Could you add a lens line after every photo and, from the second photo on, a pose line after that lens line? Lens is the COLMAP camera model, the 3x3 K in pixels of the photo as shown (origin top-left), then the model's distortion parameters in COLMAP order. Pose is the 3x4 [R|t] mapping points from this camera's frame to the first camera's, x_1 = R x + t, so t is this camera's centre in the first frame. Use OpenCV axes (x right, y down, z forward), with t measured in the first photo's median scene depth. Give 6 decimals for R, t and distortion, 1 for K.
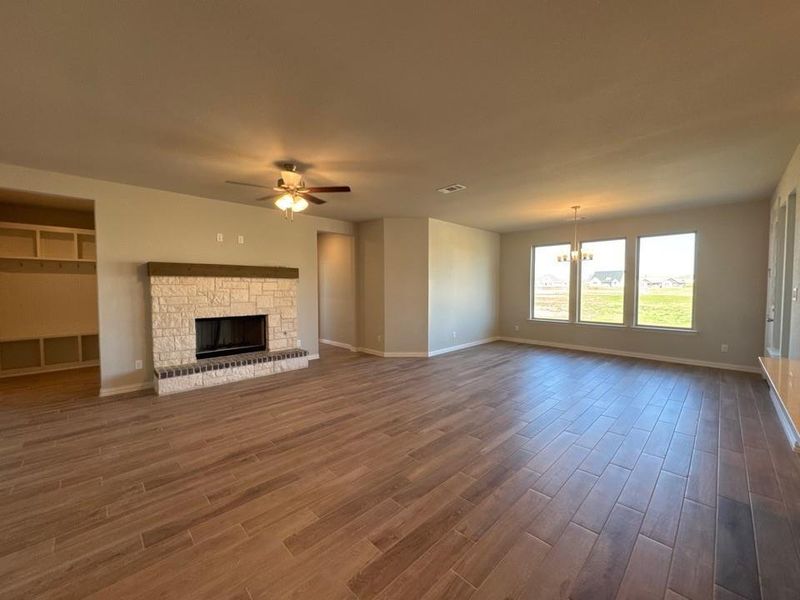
lens RADIAL K [[319.5, 0, 399.0], [0, 319.5, 300.5], [0, 0, 1]] dist [-0.001520, -0.000062]
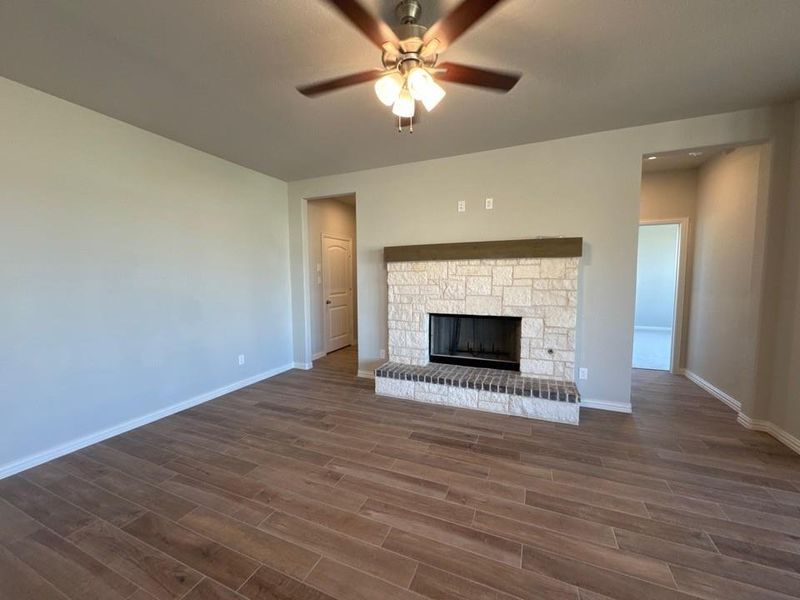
lens RADIAL K [[319.5, 0, 391.7], [0, 319.5, 301.4], [0, 0, 1]] dist [-0.001520, -0.000062]
pose [[0.382340, 0.069871, -0.921376, 0.079992], [-0.030117, 0.997550, 0.063150, -0.021530], [0.923531, 0.003604, 0.383507, 0.617818]]
